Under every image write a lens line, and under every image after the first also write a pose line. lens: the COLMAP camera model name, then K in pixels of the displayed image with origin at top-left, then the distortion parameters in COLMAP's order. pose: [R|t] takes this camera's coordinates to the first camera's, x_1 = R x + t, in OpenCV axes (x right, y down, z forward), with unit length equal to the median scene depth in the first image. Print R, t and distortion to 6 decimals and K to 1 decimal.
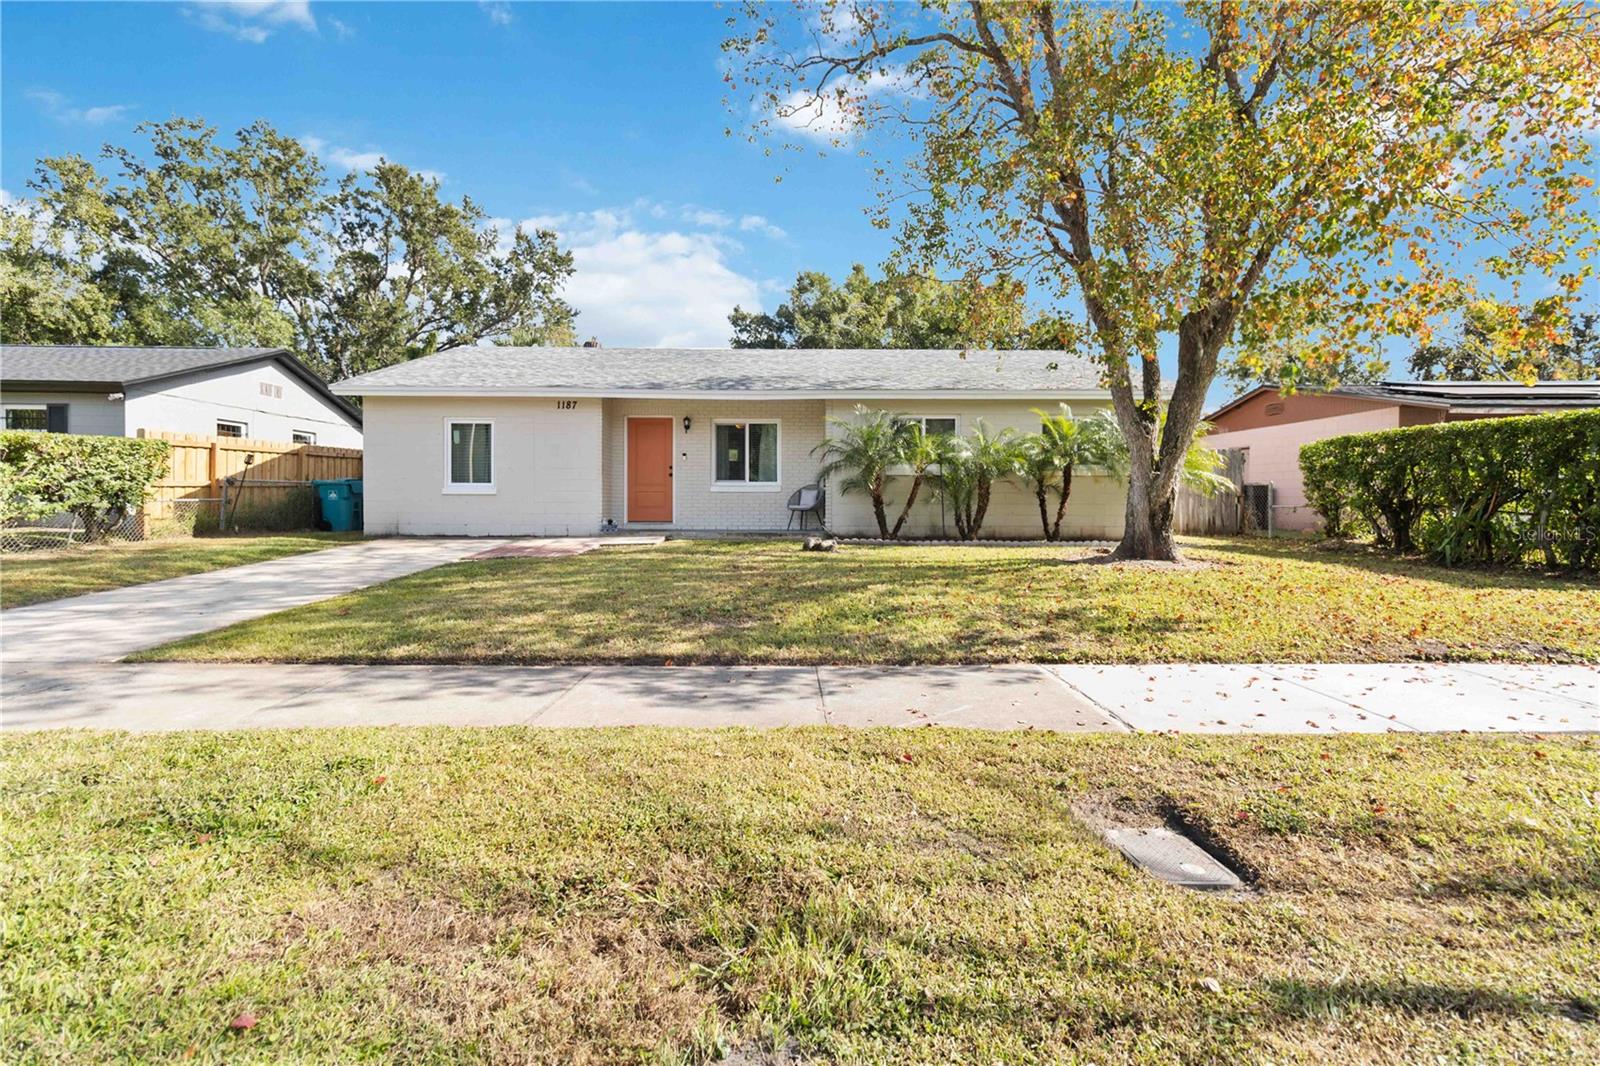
lens RADIAL K [[751.0, 0, 805.6], [0, 751.0, 502.7], [0, 0, 1]] dist [0.018258, 0.000125]
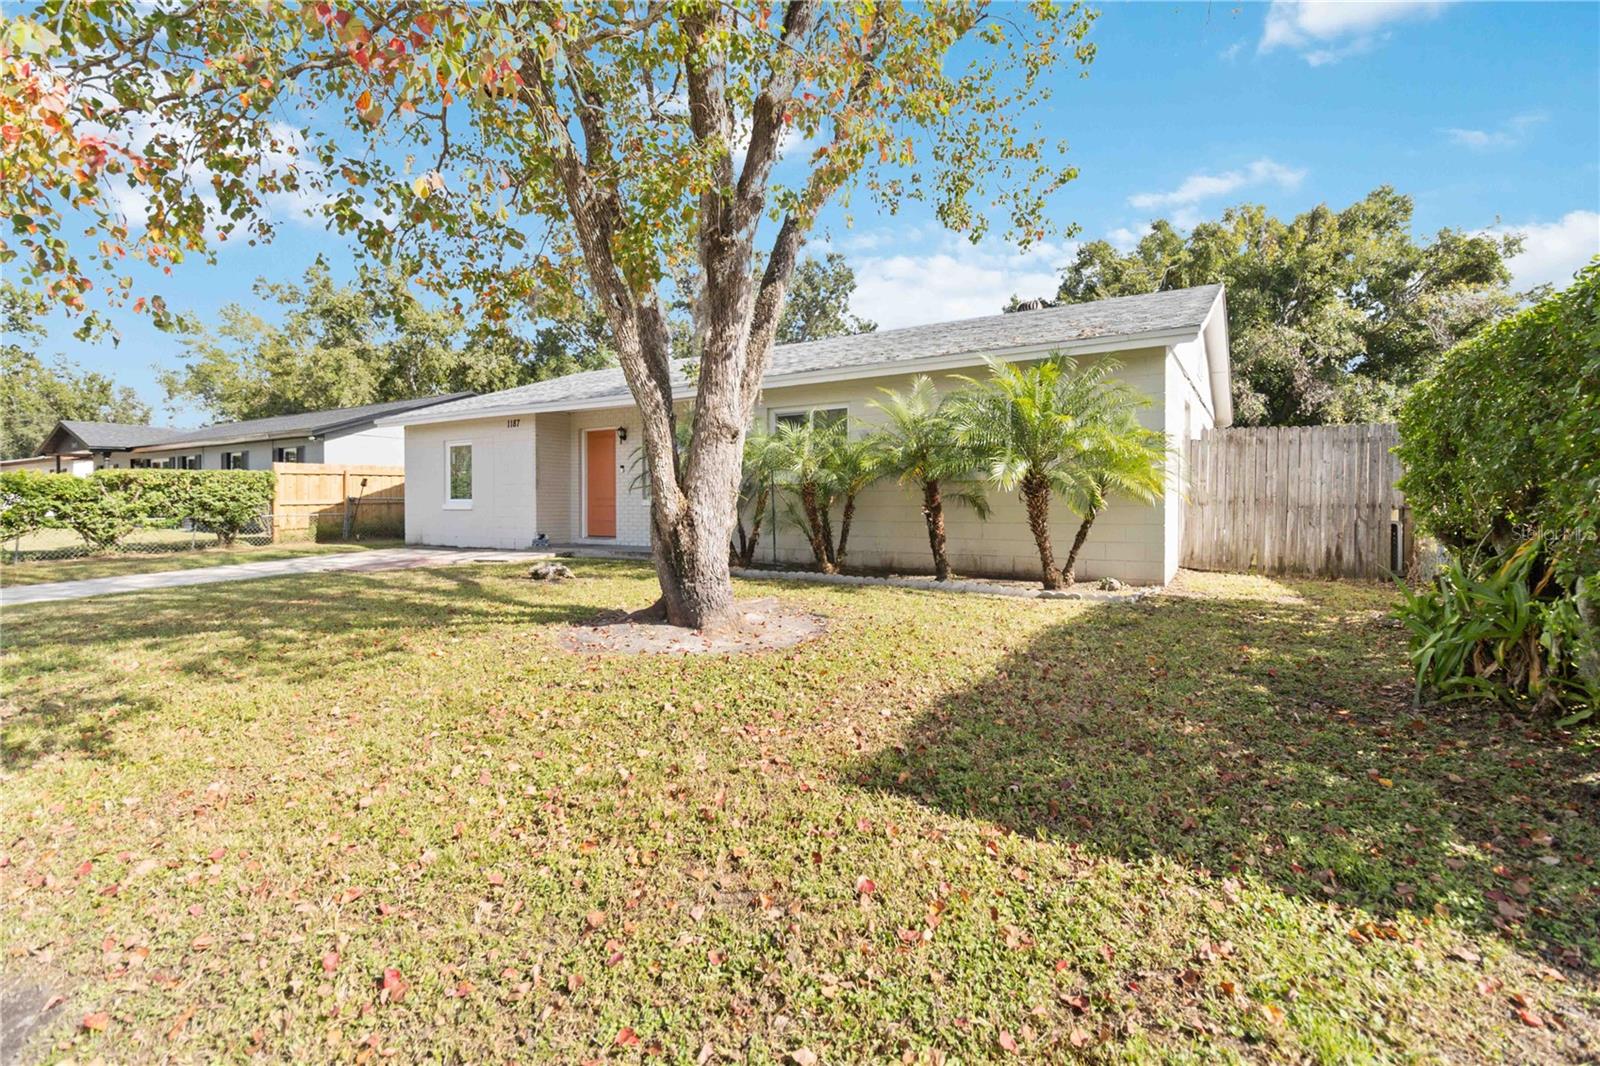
lens RADIAL K [[751.0, 0, 805.6], [0, 751.0, 502.7], [0, 0, 1]] dist [0.018258, 0.000125]
pose [[0.837033, -0.006524, -0.547113, 0.587345], [-0.000704, 0.999915, -0.013000, -0.006815], [0.547151, 0.011266, 0.836958, 0.350873]]
